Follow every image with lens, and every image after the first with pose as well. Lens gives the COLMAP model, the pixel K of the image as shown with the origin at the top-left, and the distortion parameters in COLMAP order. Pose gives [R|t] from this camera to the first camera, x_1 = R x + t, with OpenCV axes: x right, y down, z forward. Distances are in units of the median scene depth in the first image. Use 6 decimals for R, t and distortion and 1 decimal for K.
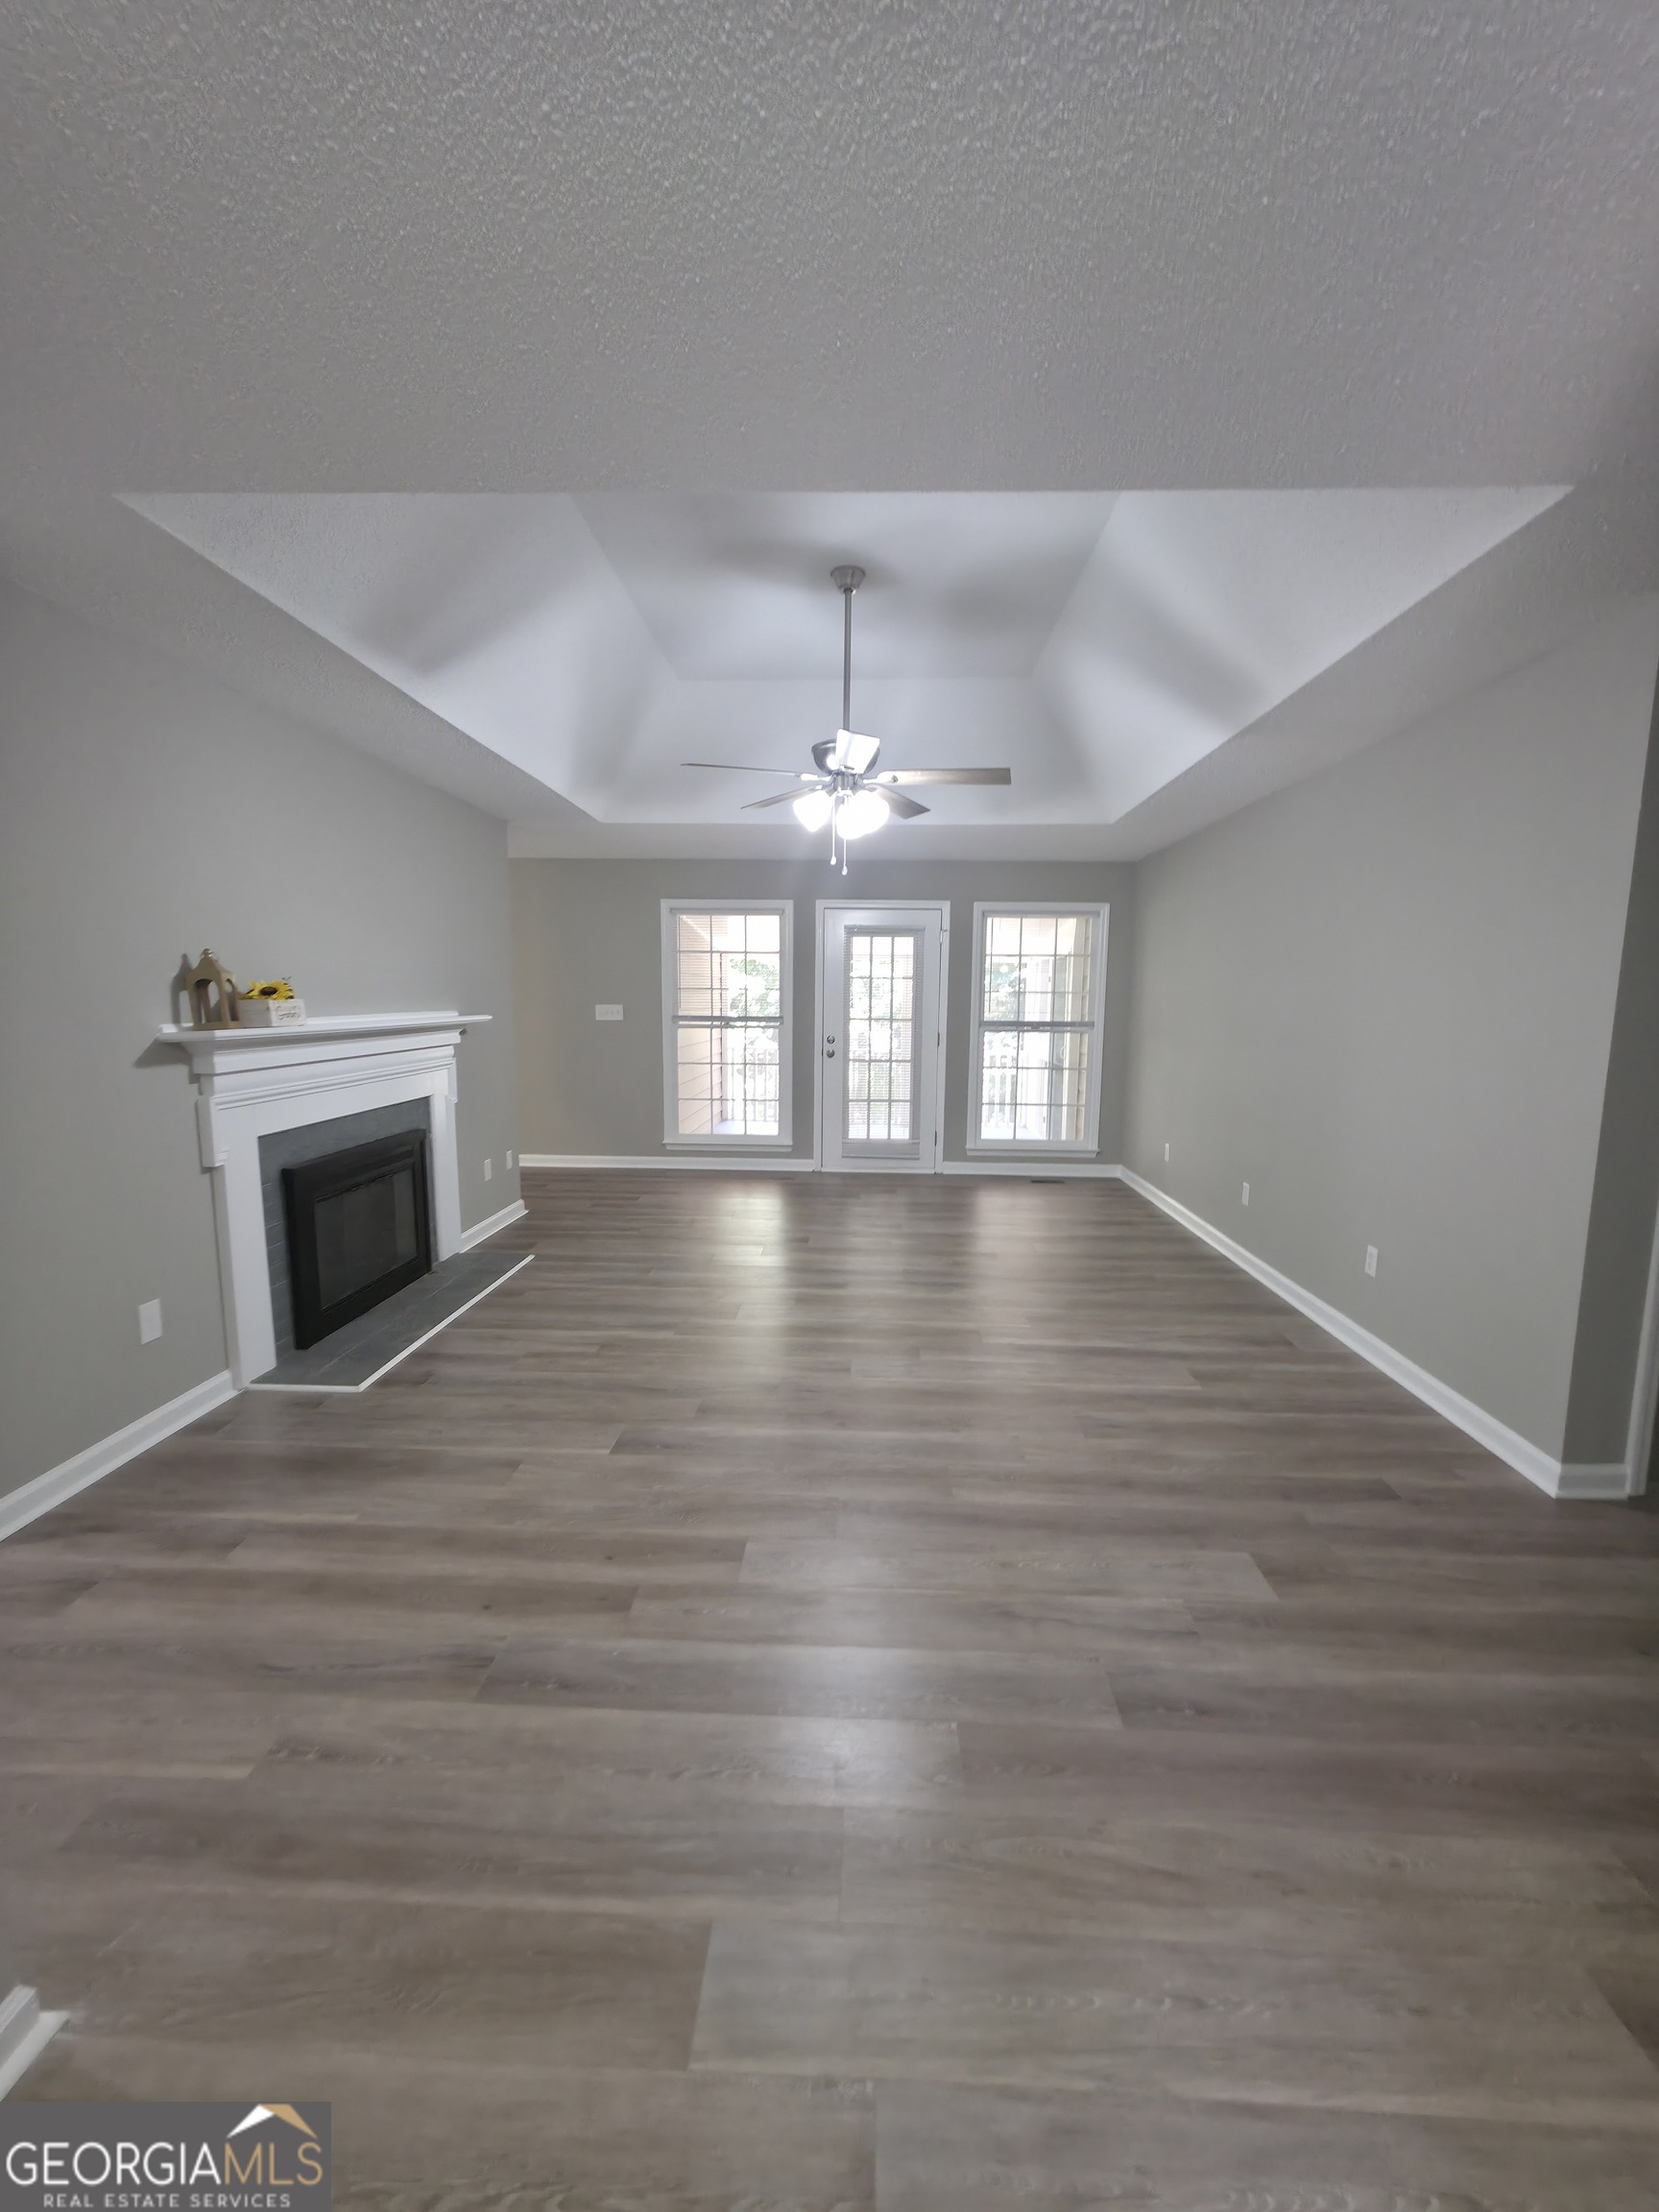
lens RADIAL K [[878.0, 0, 835.6], [0, 878.0, 1114.2], [0, 0, 1]] dist [0.003964, 0.000115]
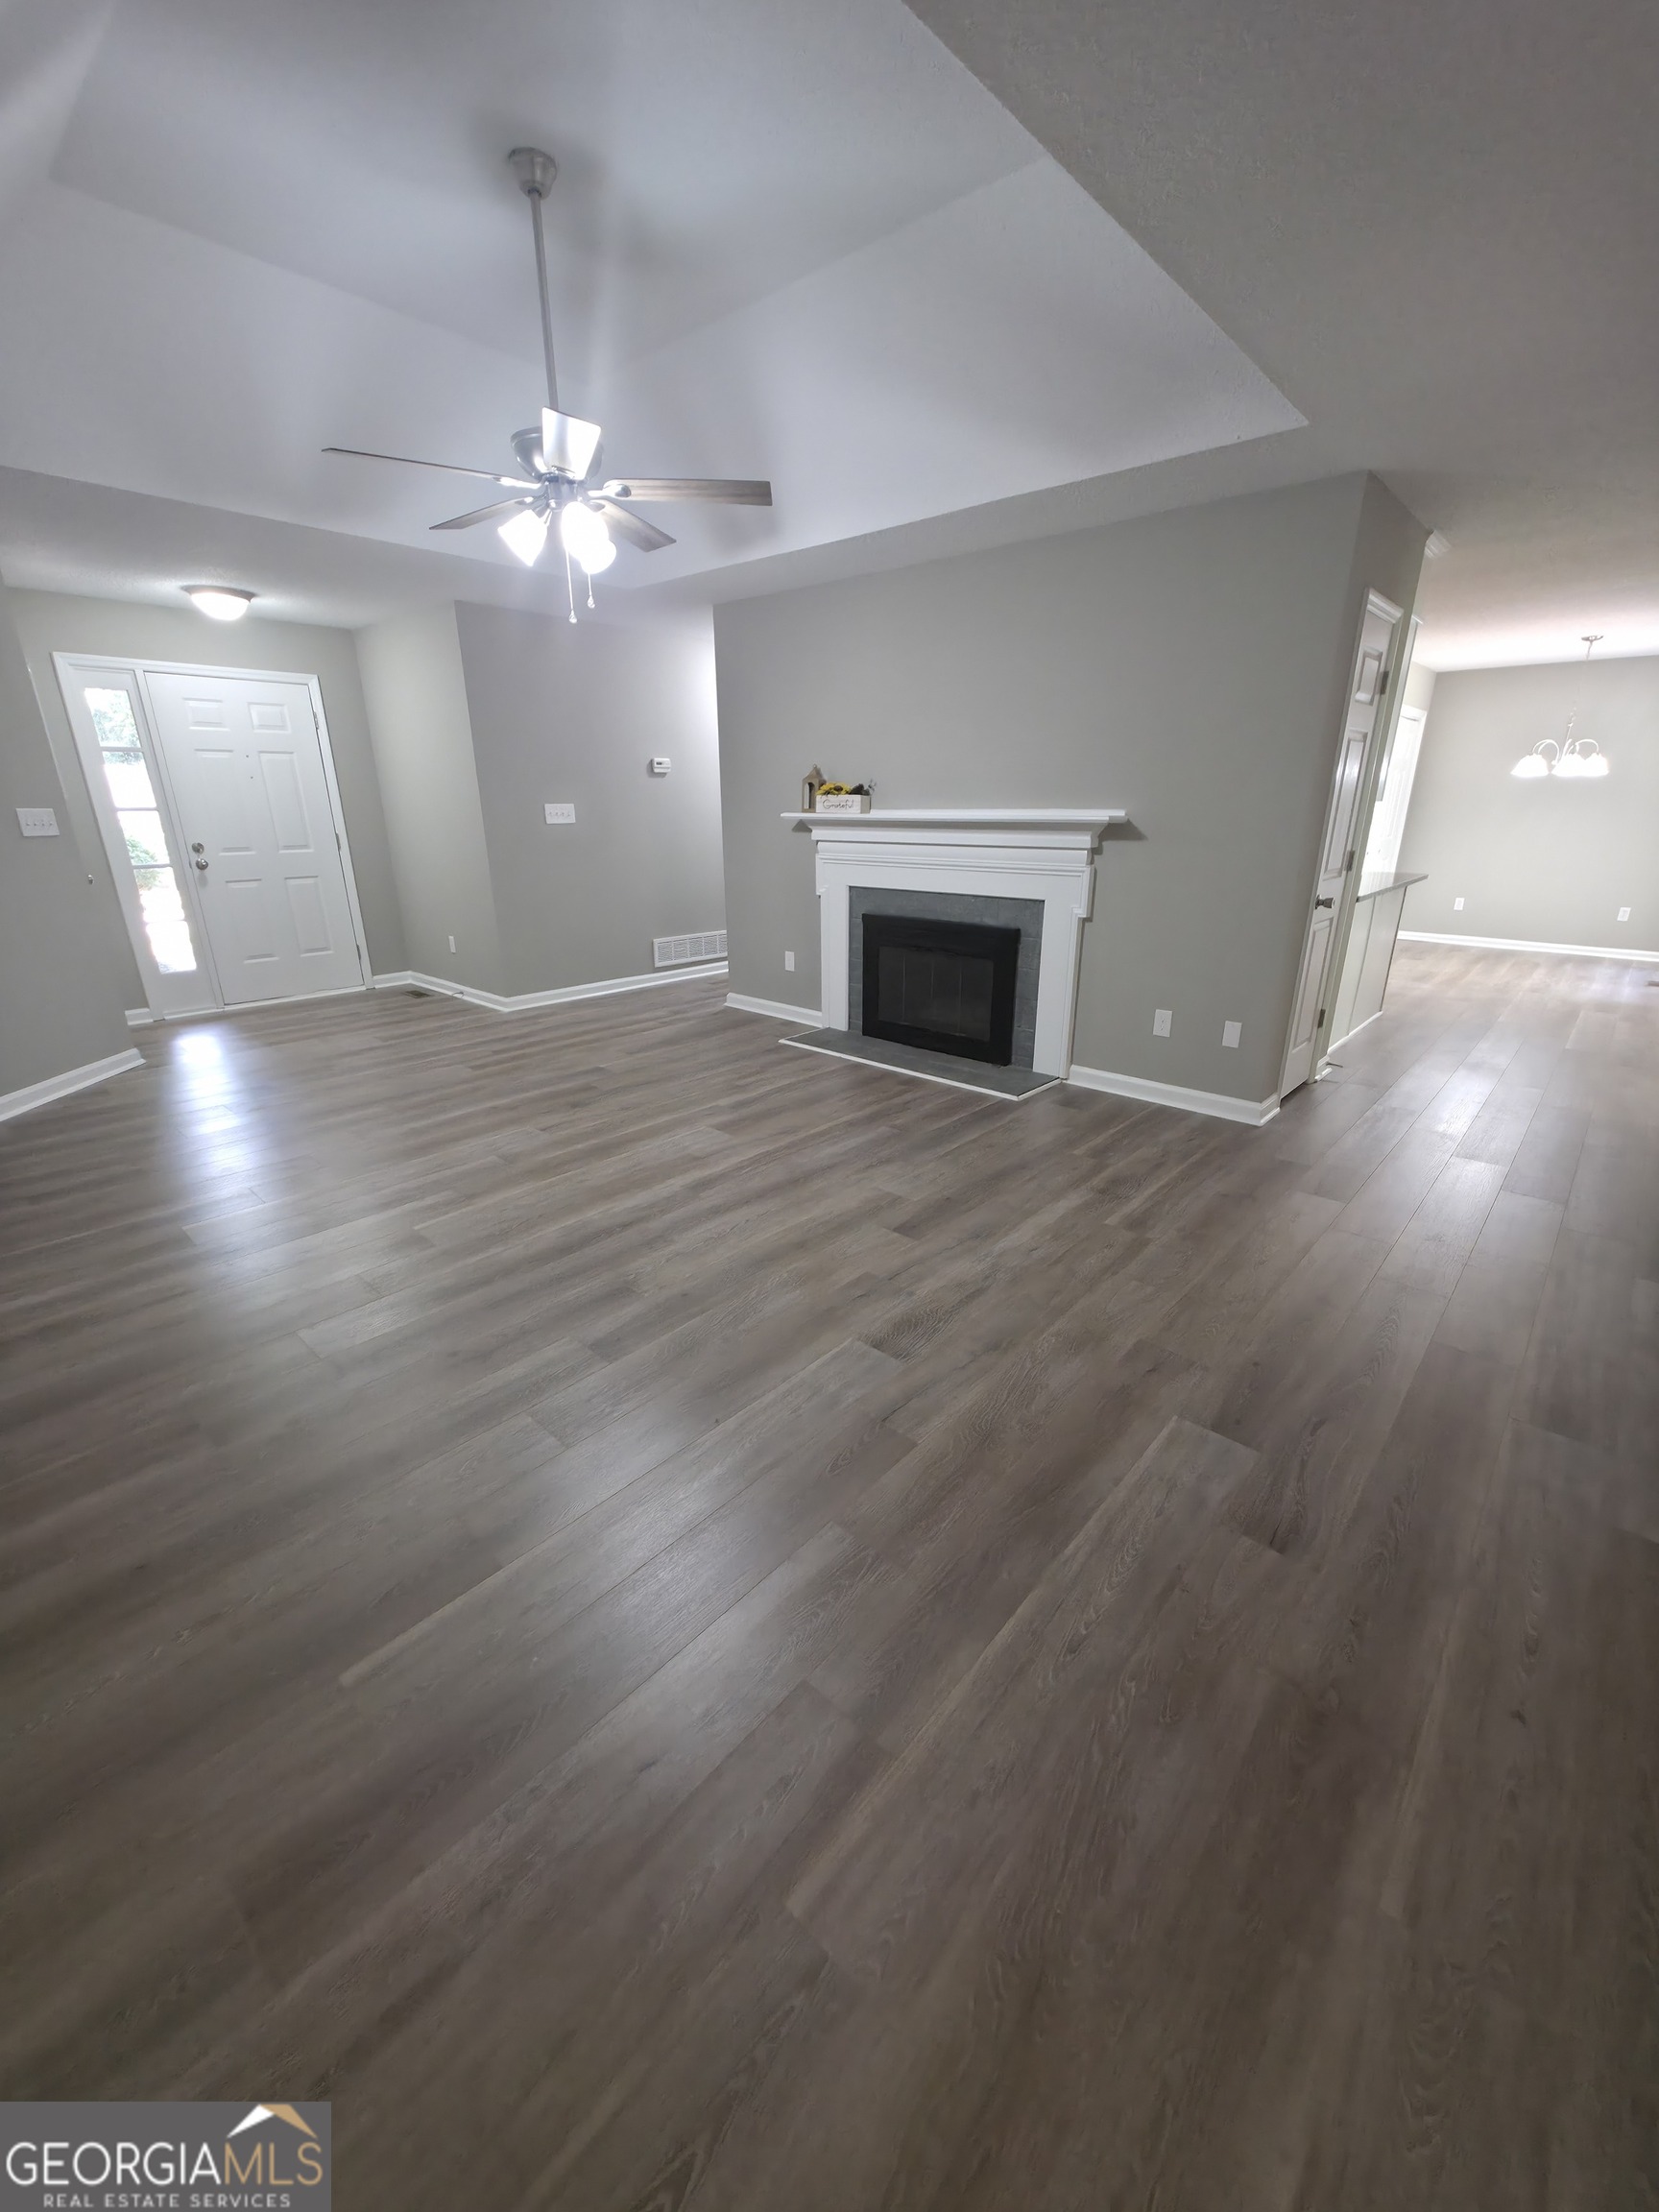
lens RADIAL K [[878.0, 0, 835.6], [0, 878.0, 1114.2], [0, 0, 1]] dist [0.003964, 0.000115]
pose [[-0.633993, 0.261024, -0.727955, 0.631182], [-0.101906, 0.904908, 0.413227, -0.256951], [0.766595, 0.336166, -0.547106, 1.996343]]
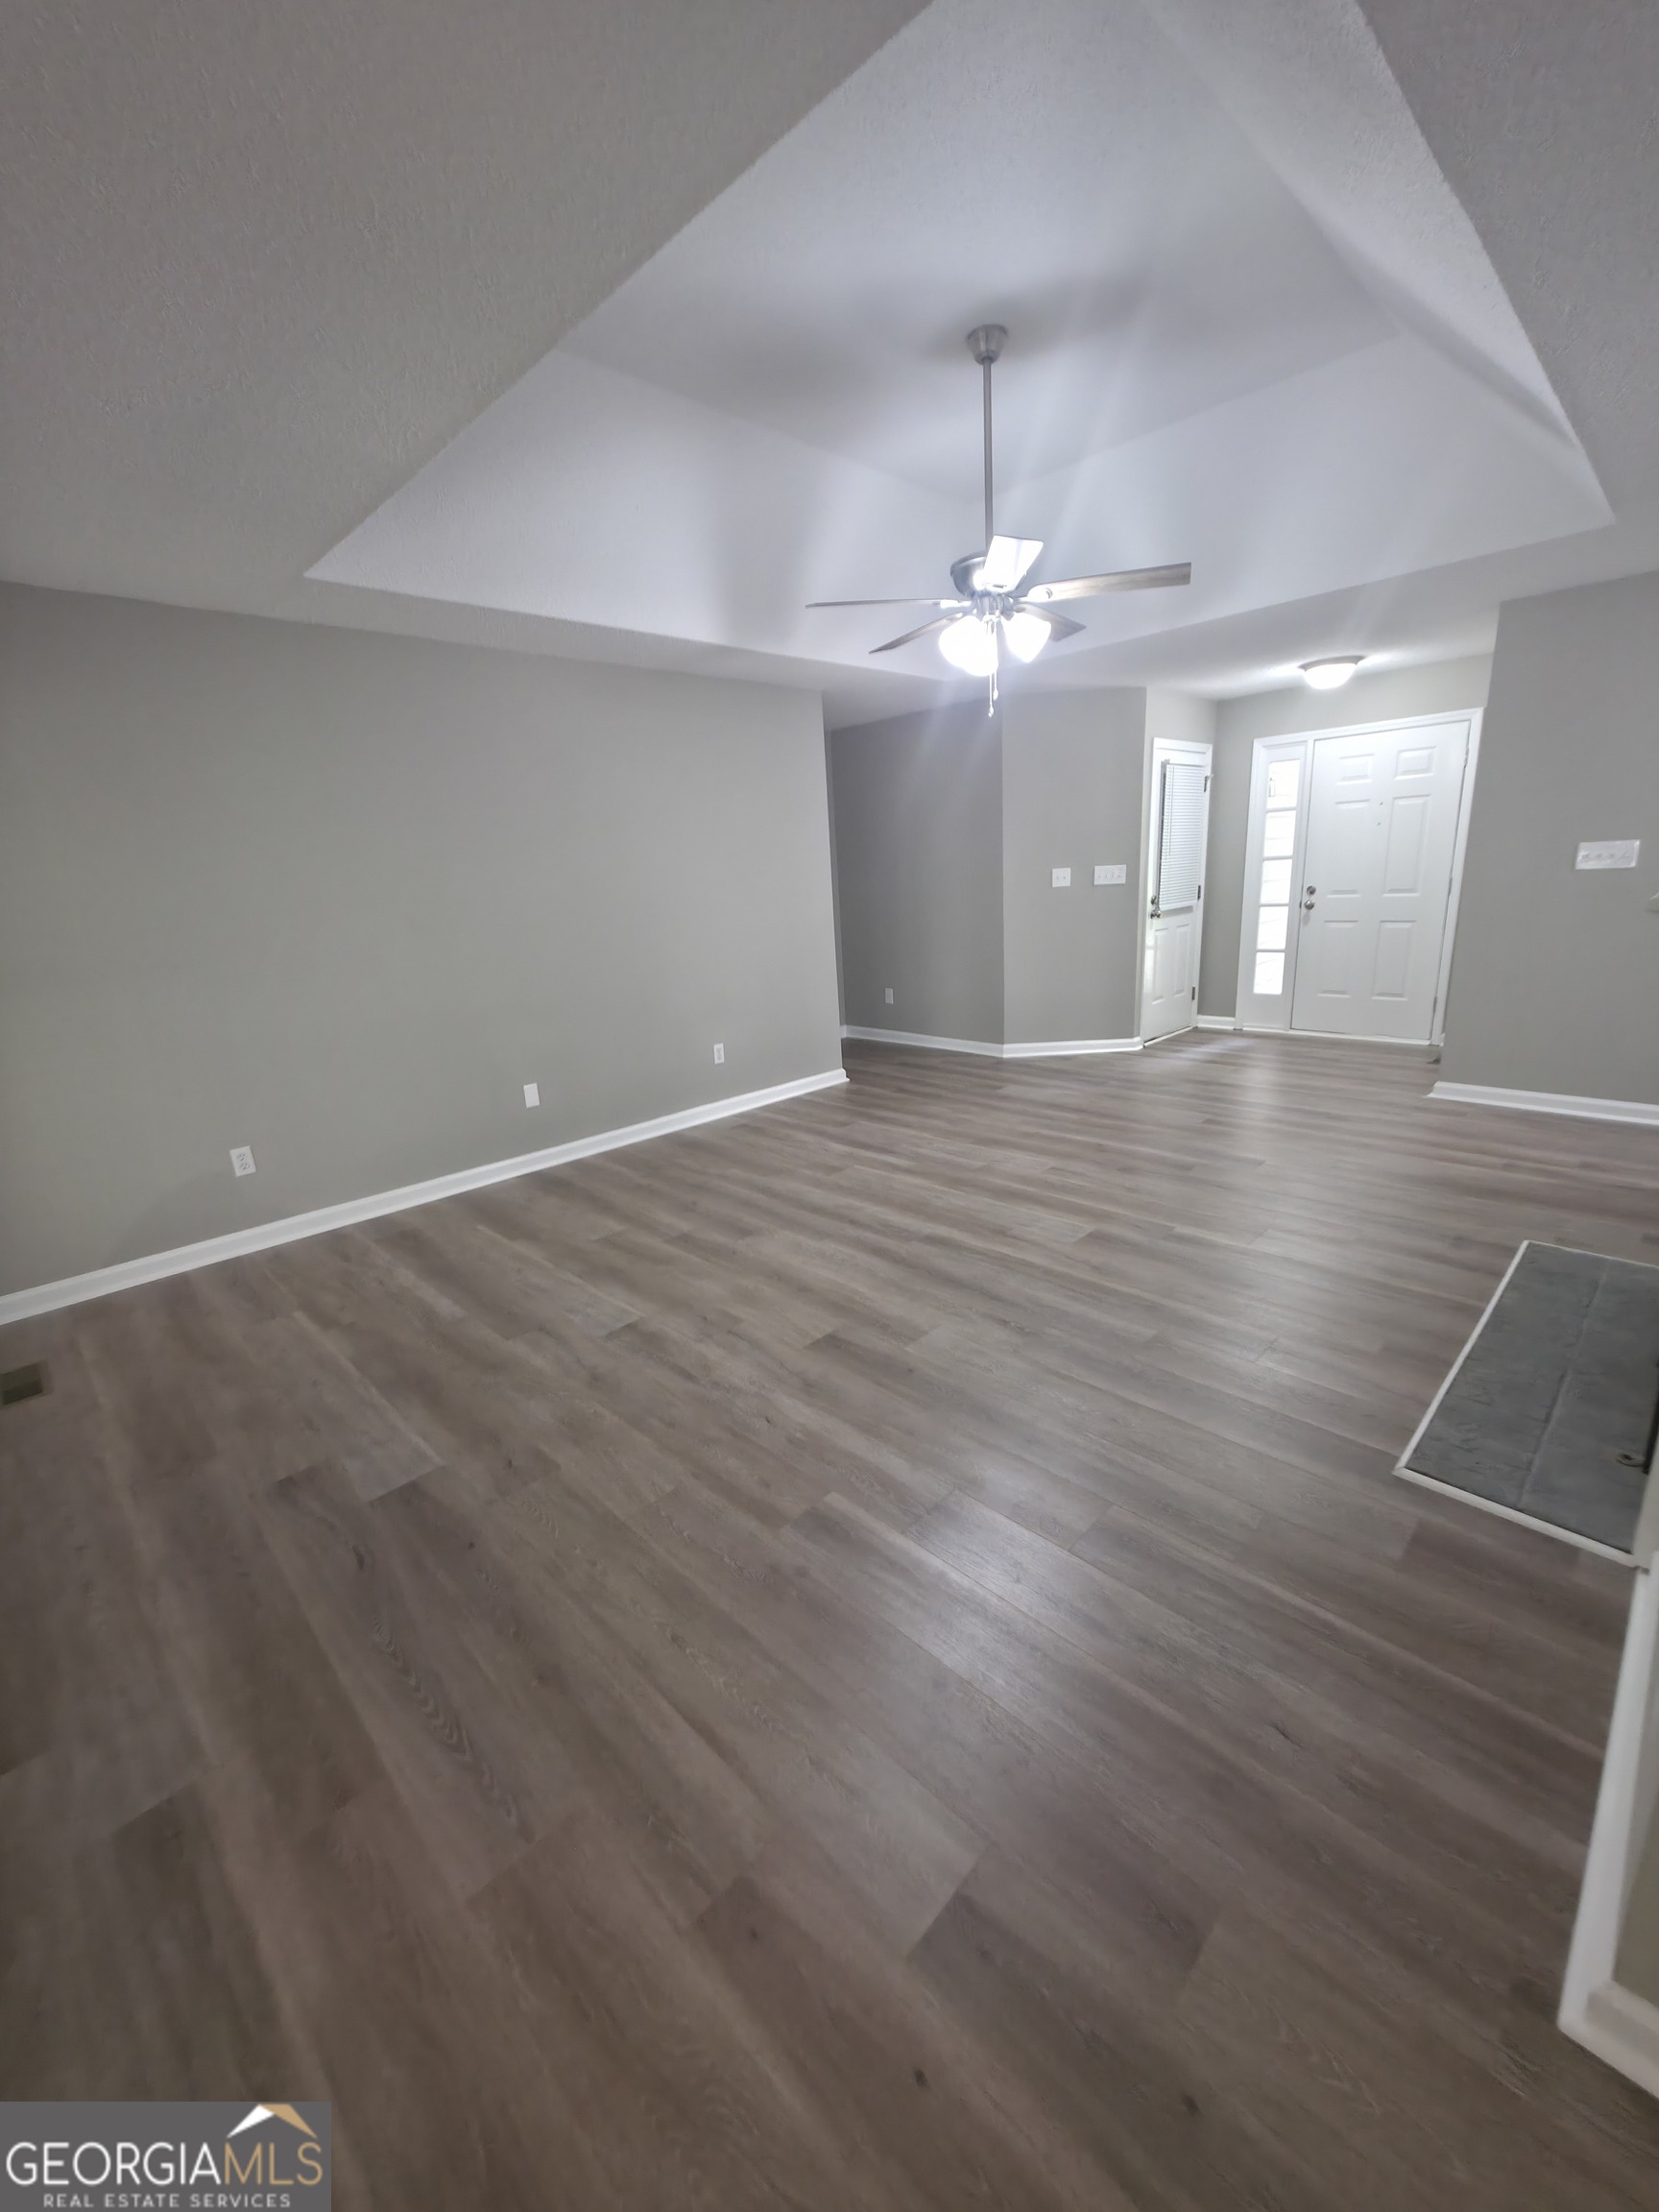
lens RADIAL K [[888.4, 0, 824.7], [0, 888.4, 1098.3], [0, 0, 1]] dist [-0.003071, 0.004723]
pose [[-0.734235, -0.134462, 0.665447, -0.587965], [0.139561, 0.929361, 0.341777, -0.279549], [-0.664396, 0.343815, -0.663603, 2.074849]]
